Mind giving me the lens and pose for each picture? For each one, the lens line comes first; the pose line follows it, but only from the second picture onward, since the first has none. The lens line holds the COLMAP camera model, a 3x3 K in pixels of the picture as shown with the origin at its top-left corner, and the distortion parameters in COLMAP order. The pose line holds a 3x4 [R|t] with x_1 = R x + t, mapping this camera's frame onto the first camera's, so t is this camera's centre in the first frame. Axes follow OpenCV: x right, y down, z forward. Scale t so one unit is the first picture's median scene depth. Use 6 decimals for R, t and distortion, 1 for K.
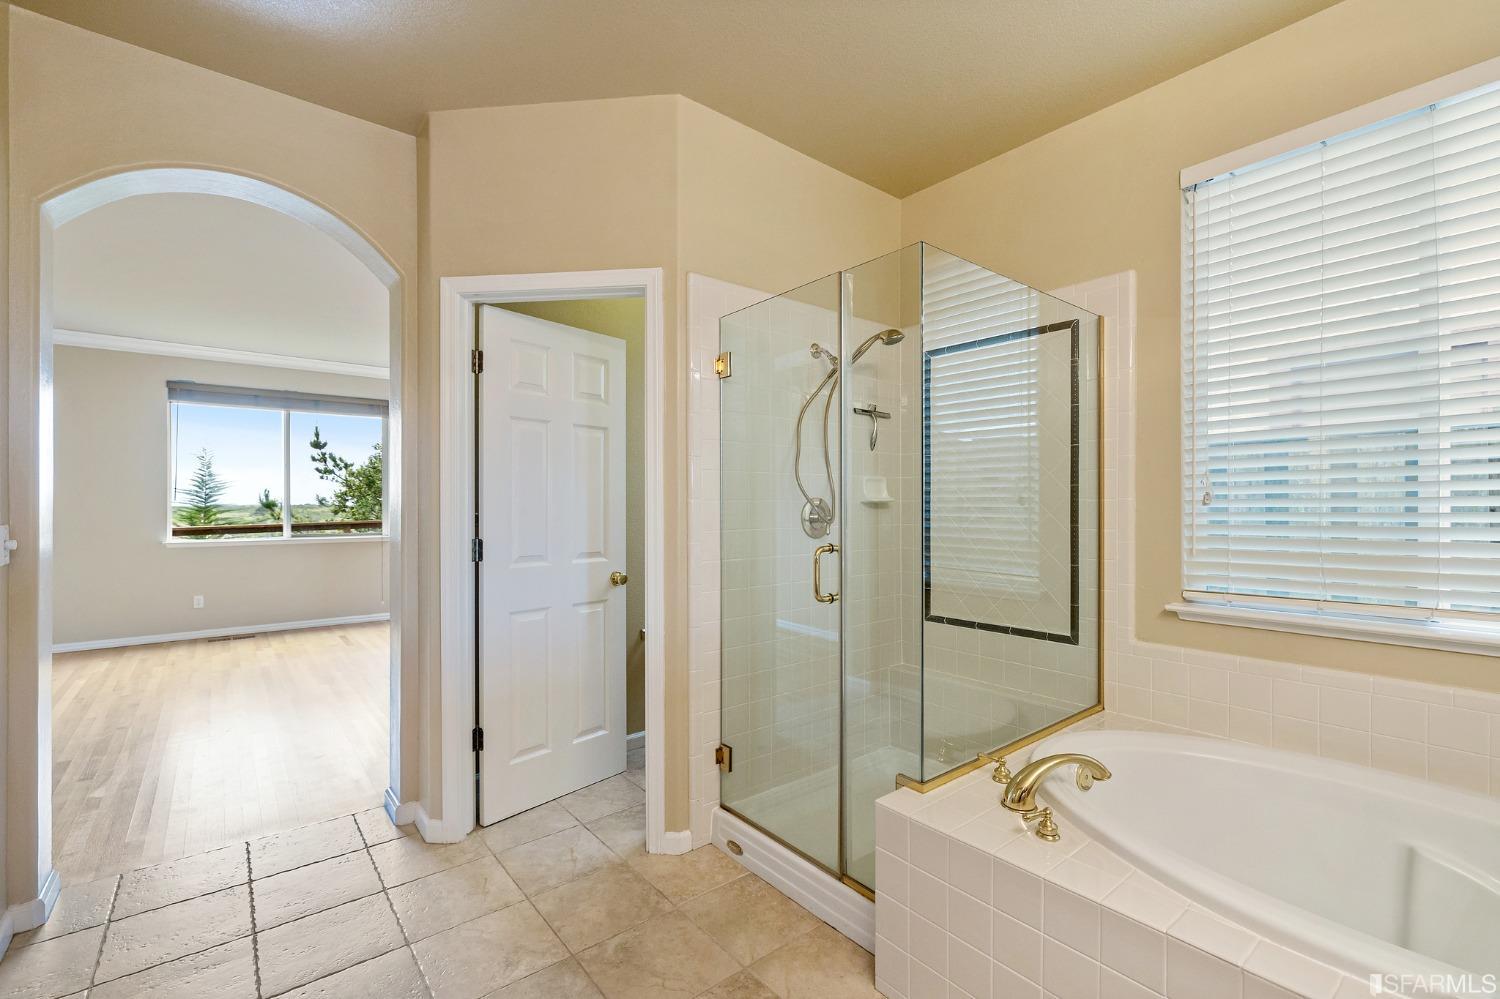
lens RADIAL K [[651.8, 0, 746.7], [0, 651.8, 508.7], [0, 0, 1]] dist [0.002905, -0.001310]
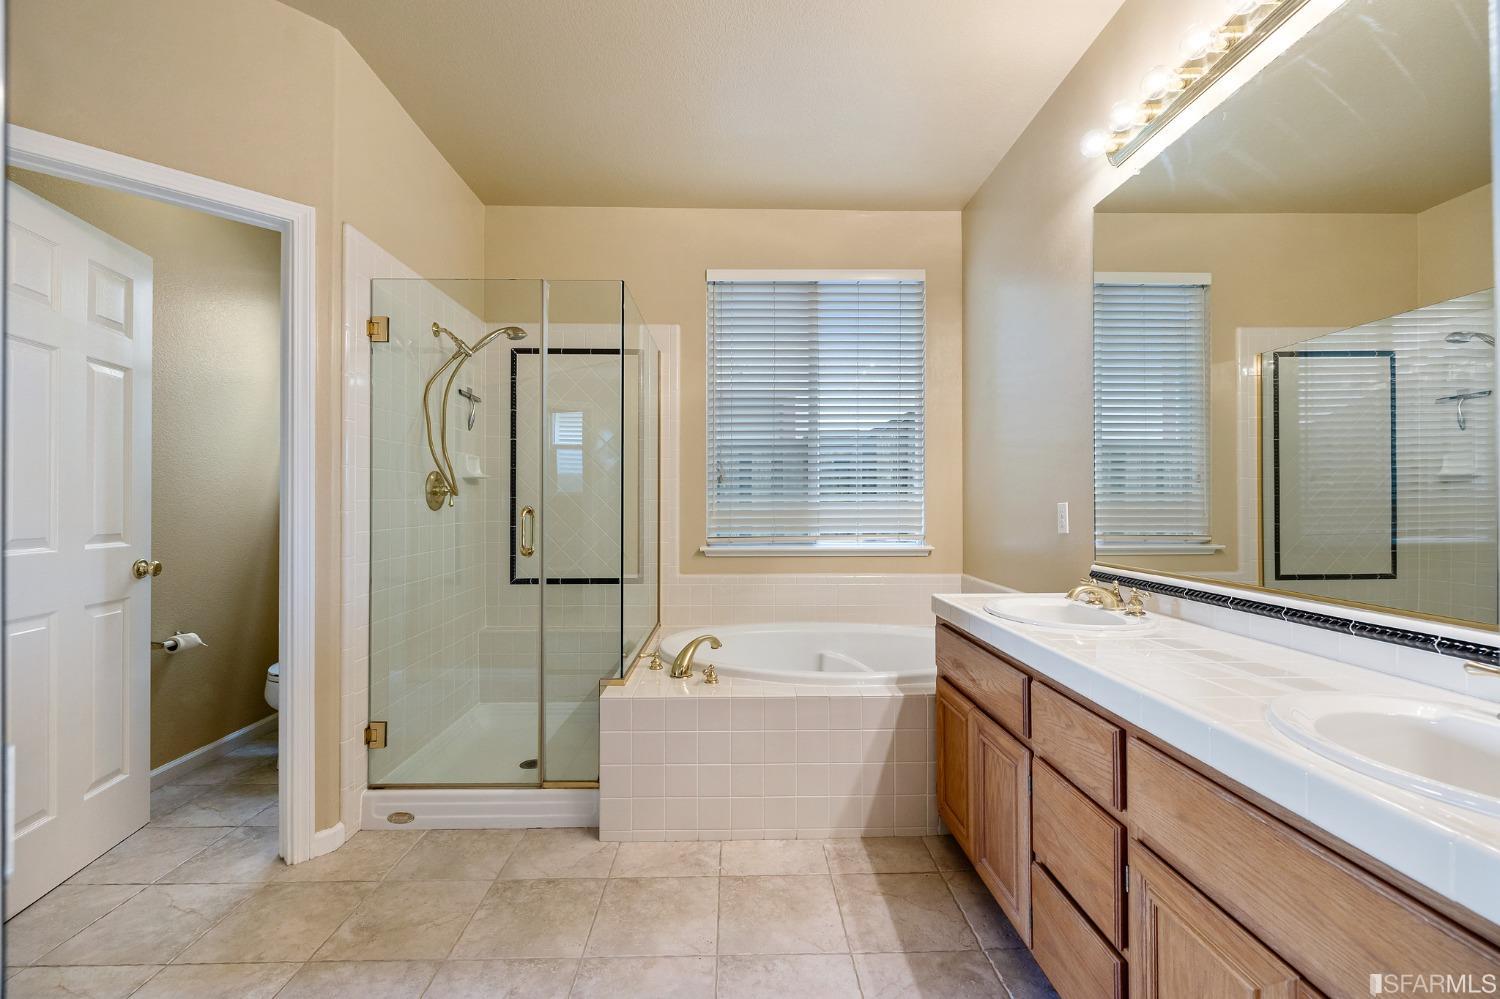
lens RADIAL K [[651.8, 0, 748.2], [0, 651.8, 498.6], [0, 0, 1]] dist [0.002905, -0.001310]
pose [[0.606542, 0.006790, 0.795022, -0.479148], [0.002216, 0.999945, -0.010231, 0.044518], [-0.795048, 0.007967, 0.606494, -0.025870]]
